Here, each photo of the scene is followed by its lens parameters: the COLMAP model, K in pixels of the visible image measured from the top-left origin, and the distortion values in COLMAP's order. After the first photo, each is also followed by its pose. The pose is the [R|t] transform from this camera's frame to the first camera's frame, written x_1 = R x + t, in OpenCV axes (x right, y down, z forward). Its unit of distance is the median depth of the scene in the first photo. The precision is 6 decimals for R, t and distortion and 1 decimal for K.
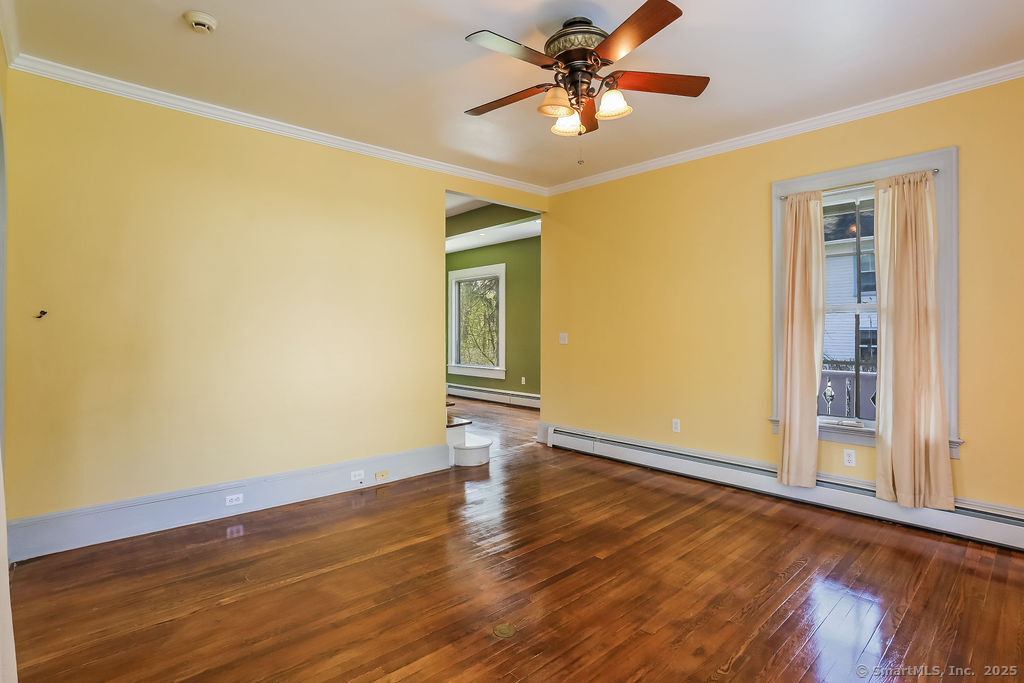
lens RADIAL K [[509.2, 0, 500.4], [0, 509.2, 340.6], [0, 0, 1]] dist [-0.067133, 0.032485]
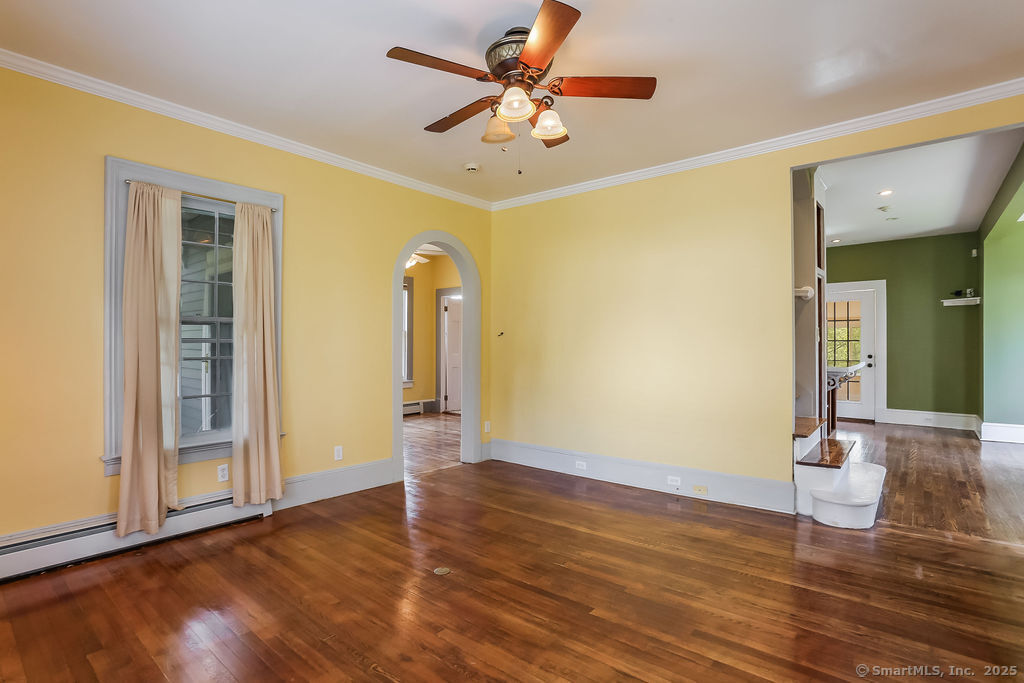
lens RADIAL K [[509.2, 0, 500.4], [0, 509.2, 340.6], [0, 0, 1]] dist [-0.067133, 0.032485]
pose [[0.123657, -0.007935, -0.992293, 0.918925], [-0.012496, 0.999876, -0.009553, -0.007778], [0.992246, 0.013581, 0.123542, 0.675640]]
